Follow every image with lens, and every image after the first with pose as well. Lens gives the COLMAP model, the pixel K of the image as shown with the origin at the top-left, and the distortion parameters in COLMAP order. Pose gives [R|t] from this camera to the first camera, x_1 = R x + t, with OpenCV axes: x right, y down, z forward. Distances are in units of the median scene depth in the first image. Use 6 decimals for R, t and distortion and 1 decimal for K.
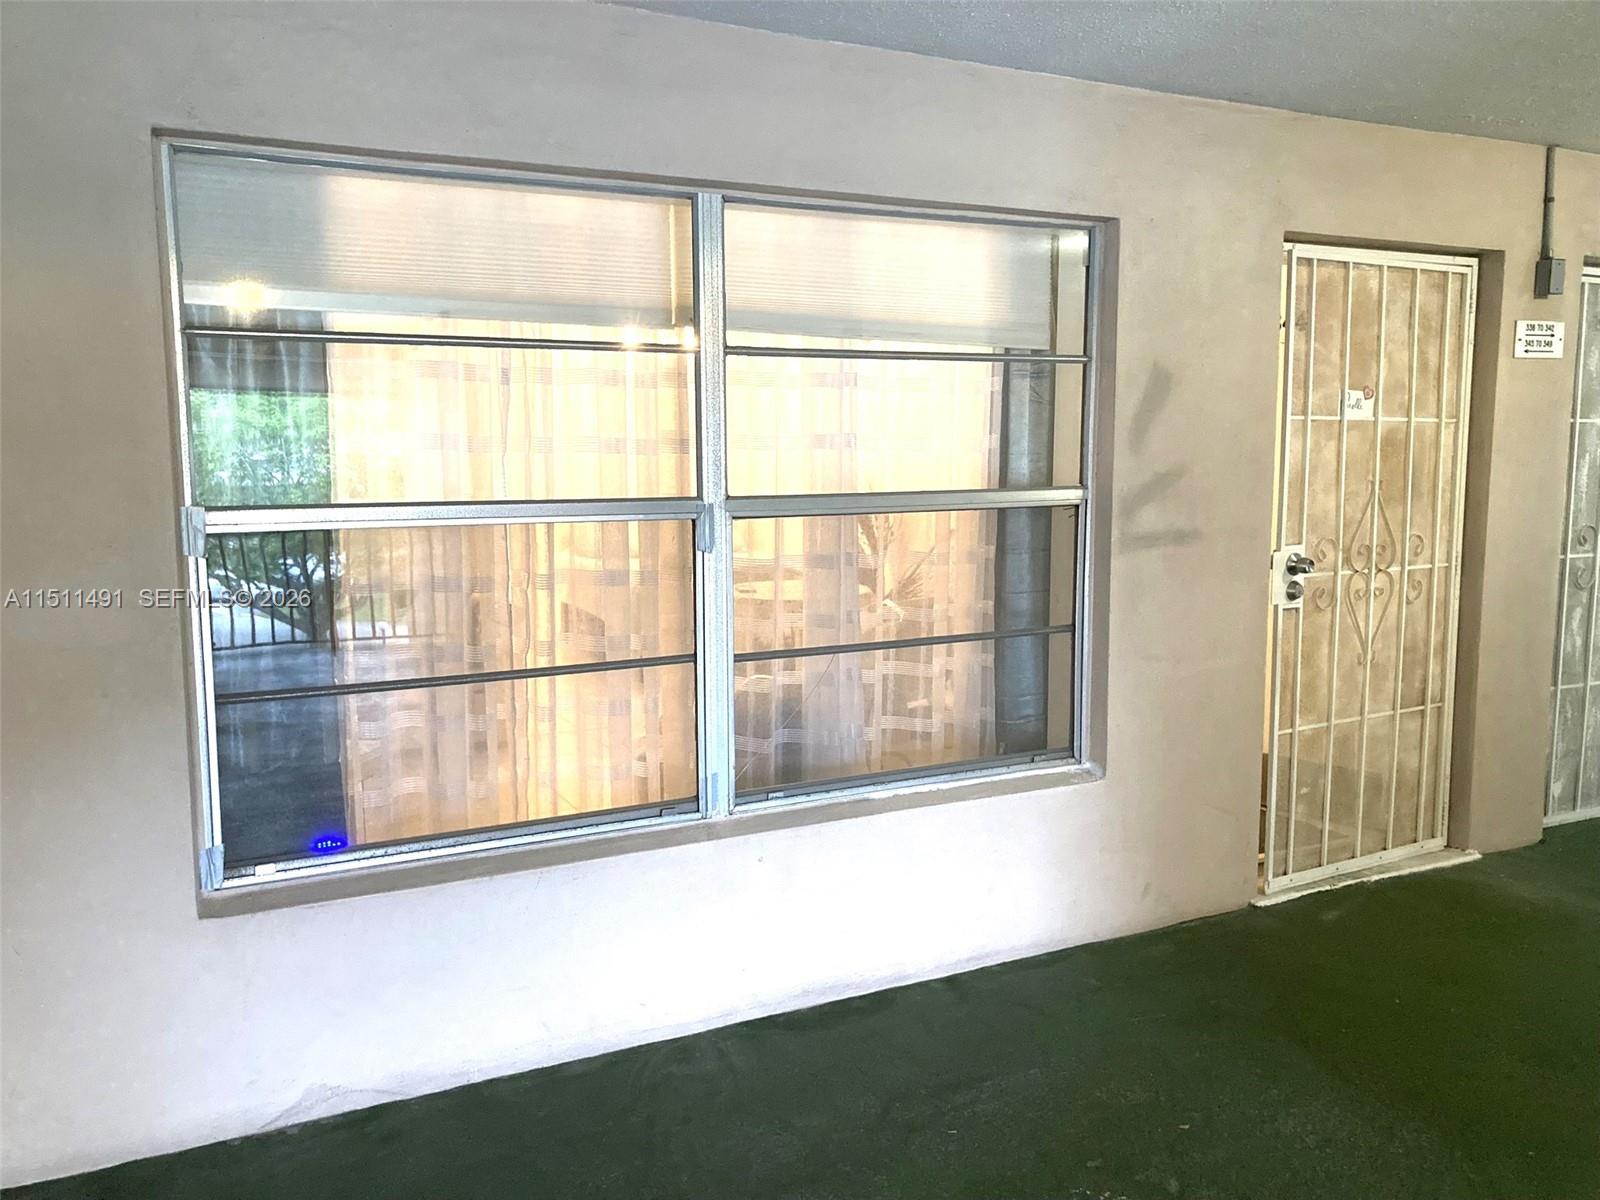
lens RADIAL K [[1313.0, 0, 800.7], [0, 1313.0, 600.7], [0, 0, 1]] dist [-0.033258, 0.006880]
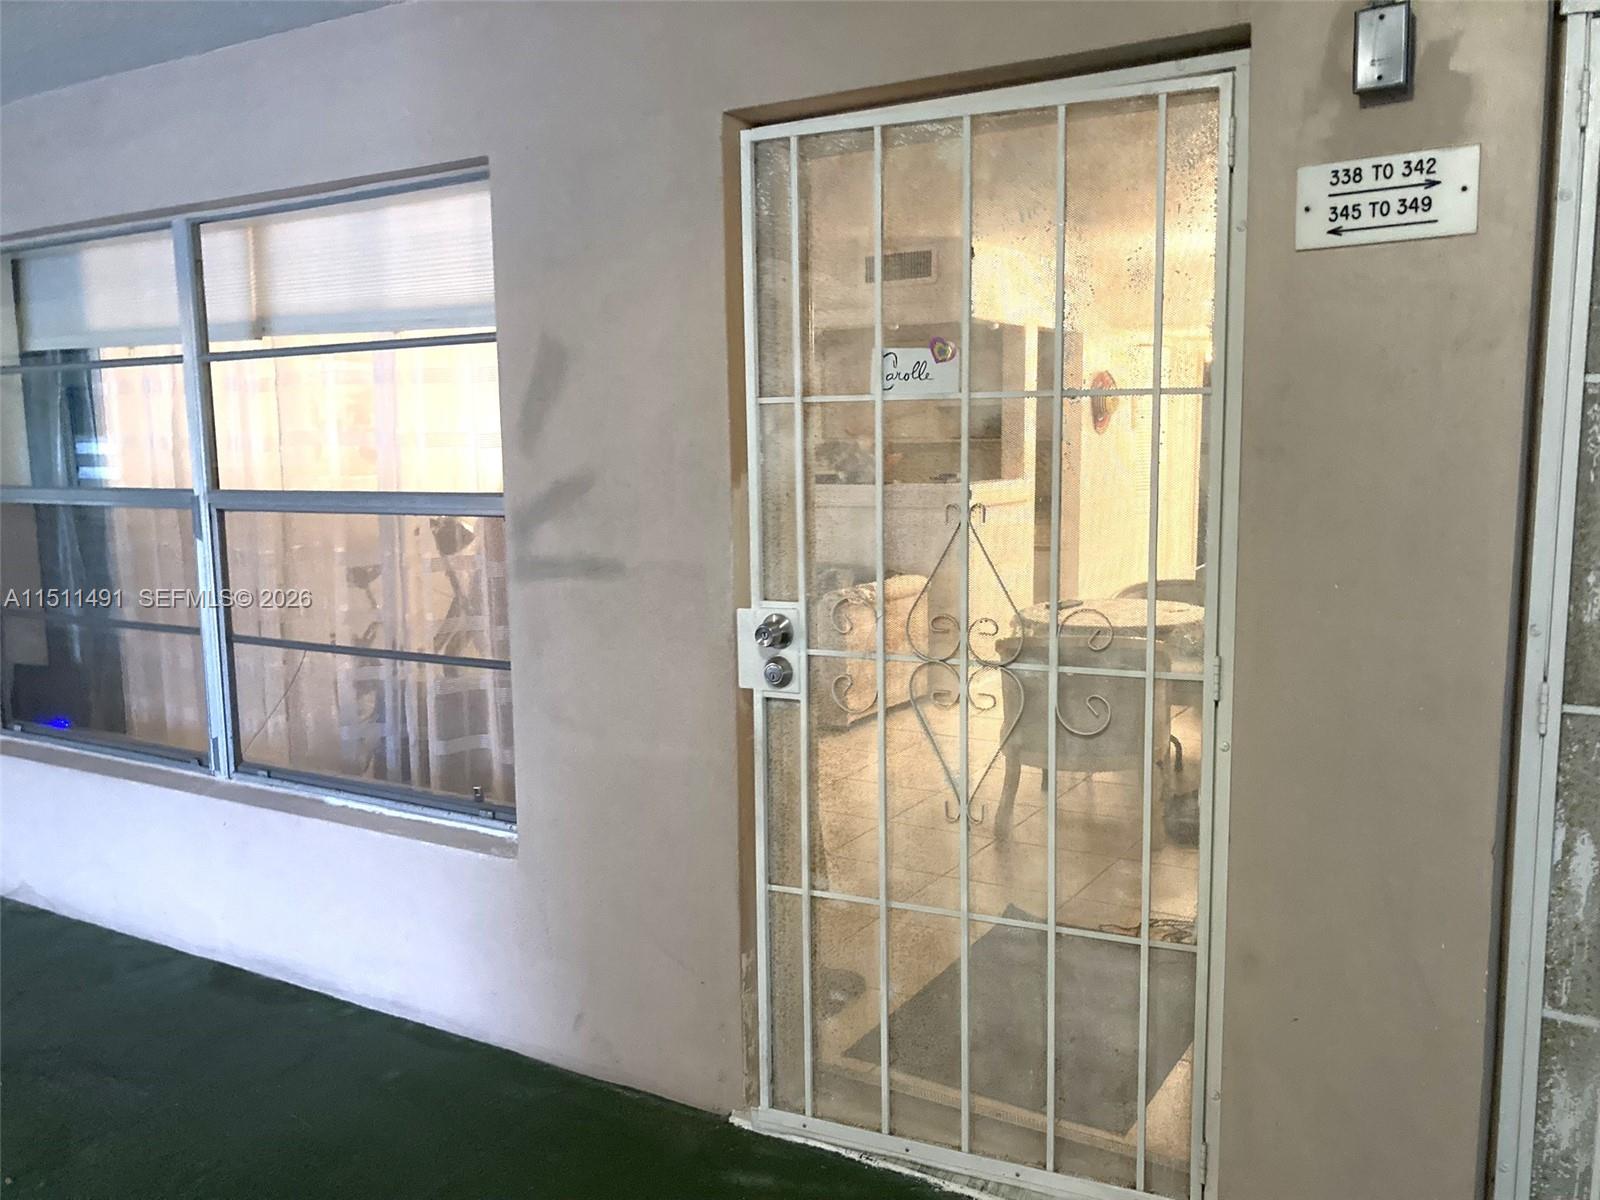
lens RADIAL K [[1313.0, 0, 800.2], [0, 1313.0, 599.8], [0, 0, 1]] dist [-0.033258, 0.006880]
pose [[0.541251, 0.113697, -0.833139, 0.931545], [-0.081560, 0.993243, 0.082560, -0.098242], [0.836897, 0.023265, 0.546866, 0.669950]]
